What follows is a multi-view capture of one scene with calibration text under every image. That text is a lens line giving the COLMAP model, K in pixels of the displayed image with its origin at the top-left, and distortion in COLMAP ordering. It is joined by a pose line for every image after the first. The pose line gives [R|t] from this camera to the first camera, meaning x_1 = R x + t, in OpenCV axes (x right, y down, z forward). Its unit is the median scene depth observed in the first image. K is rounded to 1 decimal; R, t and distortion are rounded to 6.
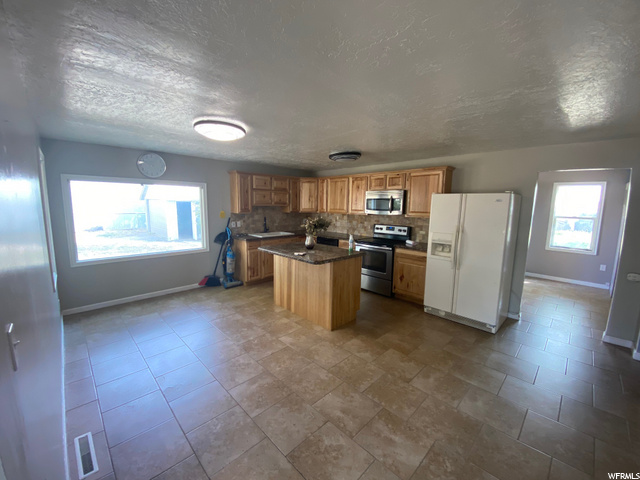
lens RADIAL K [[260.7, 0, 318.6], [0, 260.7, 236.8], [0, 0, 1]] dist [-0.007977, -0.007877]
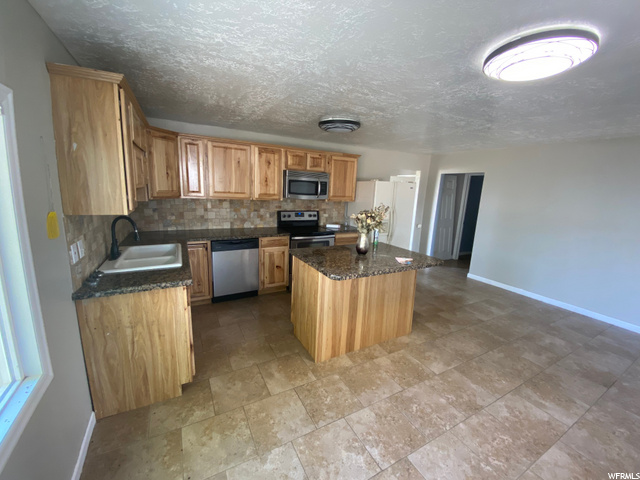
lens RADIAL K [[260.7, 0, 314.6], [0, 260.7, 238.7], [0, 0, 1]] dist [-0.007977, -0.007877]
pose [[0.286064, -0.187554, 0.939676, -0.816057], [0.080691, 0.981889, 0.171415, -0.144273], [-0.954807, 0.026788, 0.296017, 1.004559]]
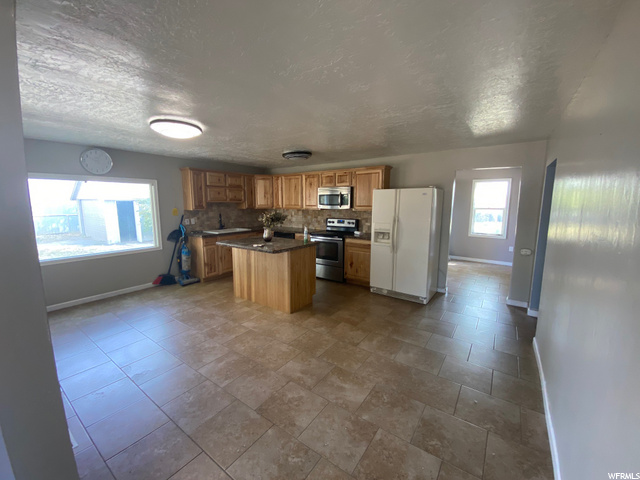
lens RADIAL K [[260.7, 0, 321.4], [0, 260.7, 236.6], [0, 0, 1]] dist [-0.007977, -0.007877]
pose [[0.983595, -0.035539, 0.176857, -0.005079], [0.034462, 0.999364, 0.009158, 0.027723], [-0.177070, -0.002913, 0.984194, -0.104220]]
